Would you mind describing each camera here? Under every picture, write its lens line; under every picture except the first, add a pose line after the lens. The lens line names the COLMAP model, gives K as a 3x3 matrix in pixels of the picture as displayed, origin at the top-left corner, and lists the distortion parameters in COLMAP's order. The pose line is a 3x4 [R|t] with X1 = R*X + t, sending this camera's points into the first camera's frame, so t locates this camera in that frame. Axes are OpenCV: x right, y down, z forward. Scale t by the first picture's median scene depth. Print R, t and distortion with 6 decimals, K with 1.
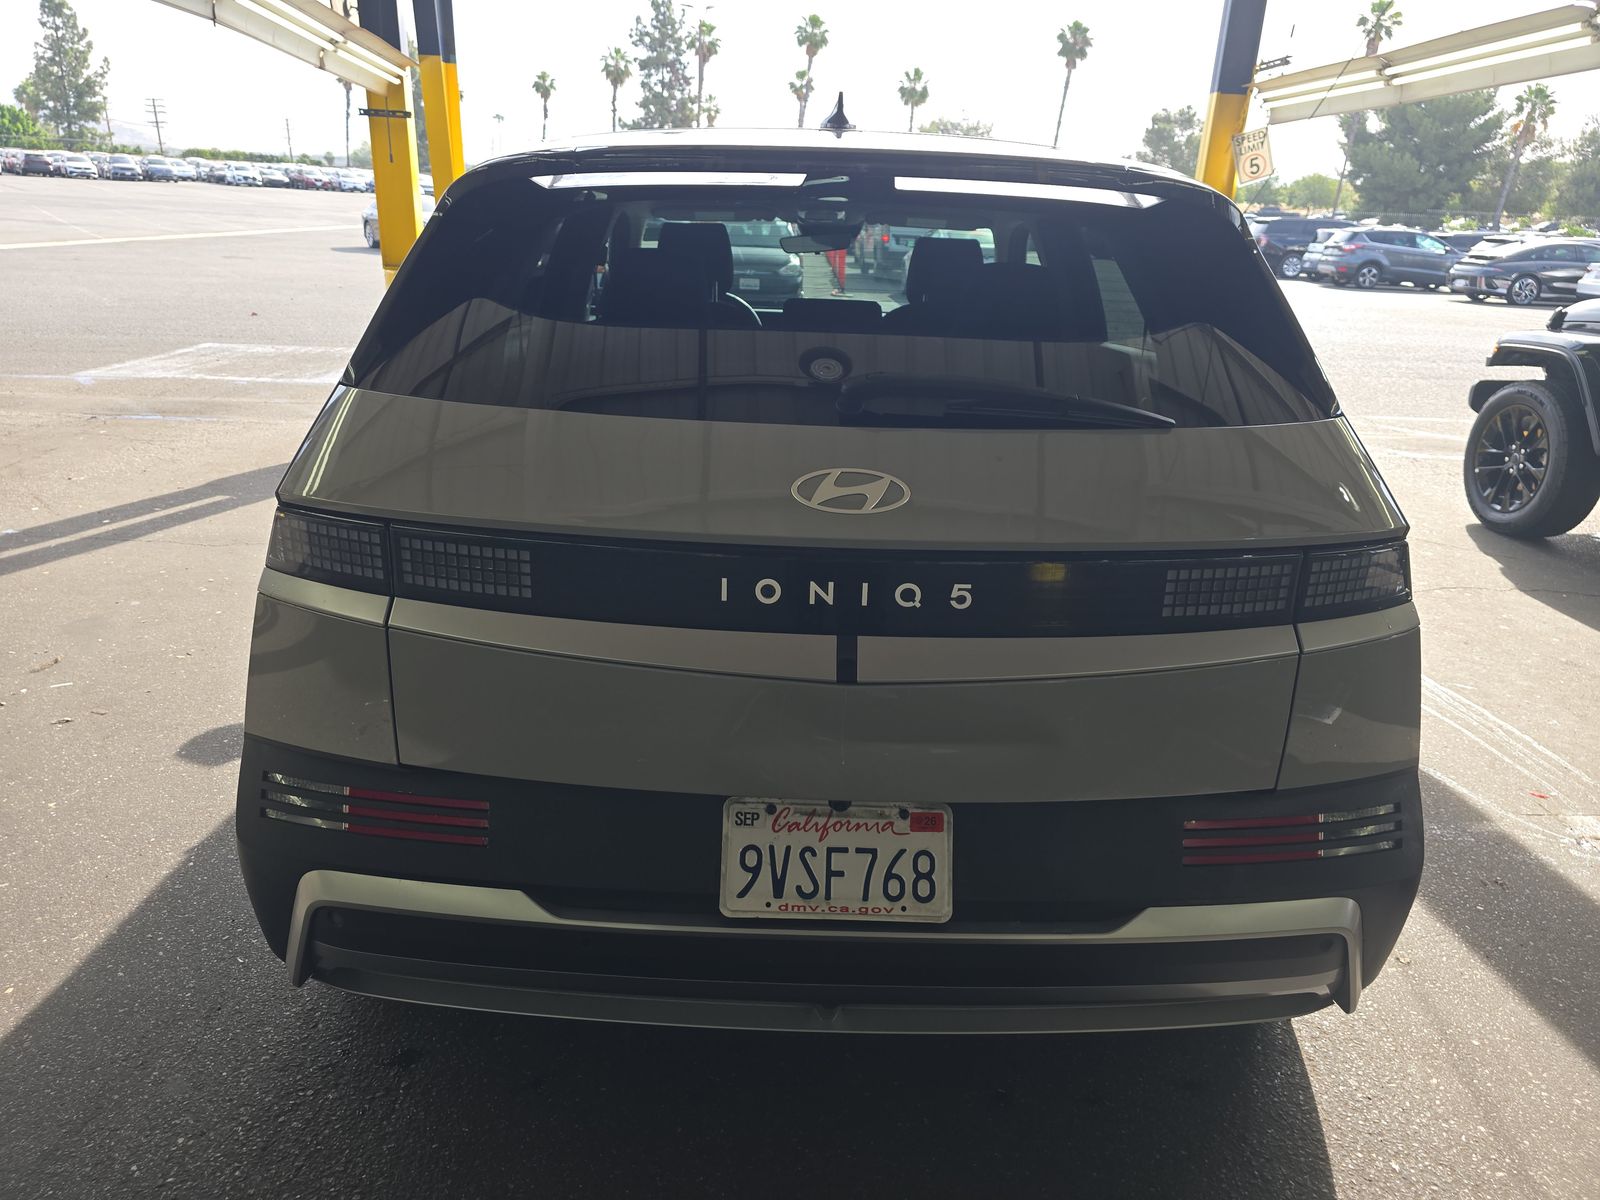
lens RADIAL K [[1107.9, 0, 800.0], [0, 1107.9, 600.0], [0, 0, 1]] dist [0.018975, -0.002541]
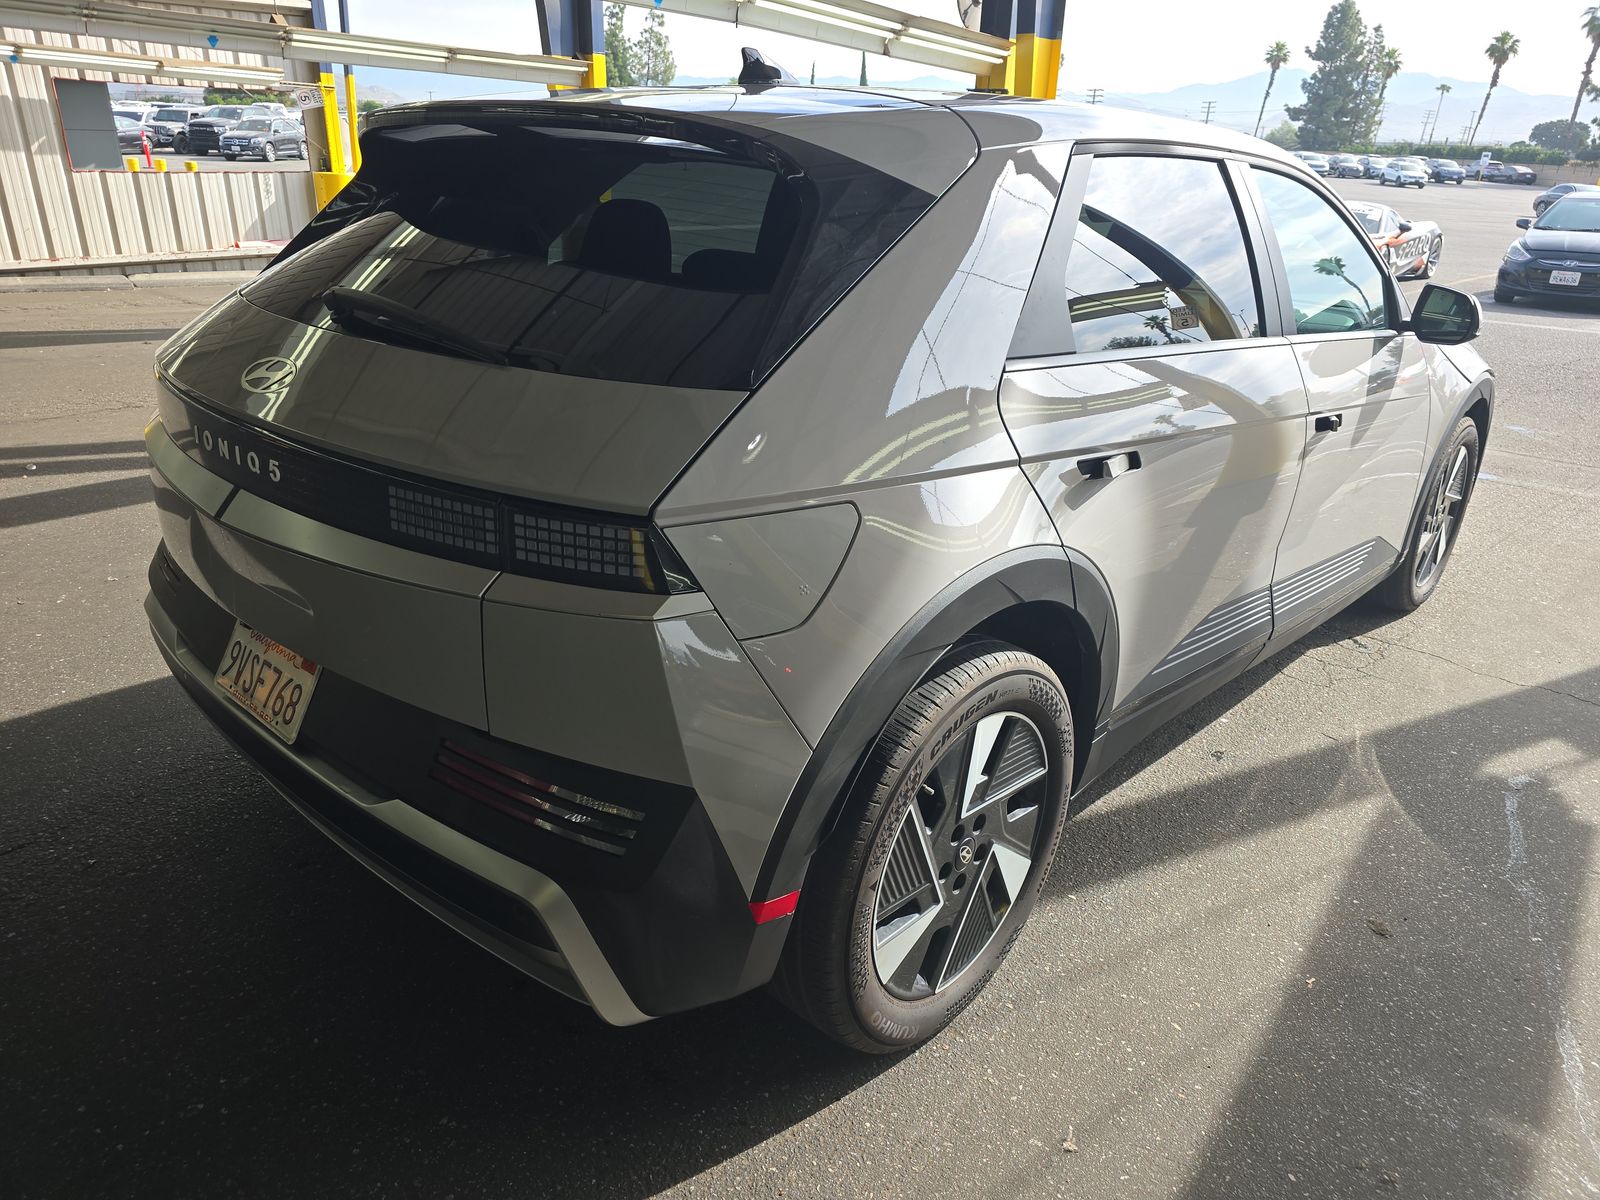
lens RADIAL K [[1069.3, 0, 808.7], [0, 1069.3, 595.8], [0, 0, 1]] dist [0.049855, -0.041978]
pose [[0.742642, 0.245479, -0.623075, 1.106971], [-0.231918, 0.967096, 0.104594, -0.107075], [0.628249, 0.066827, 0.775137, 0.388528]]
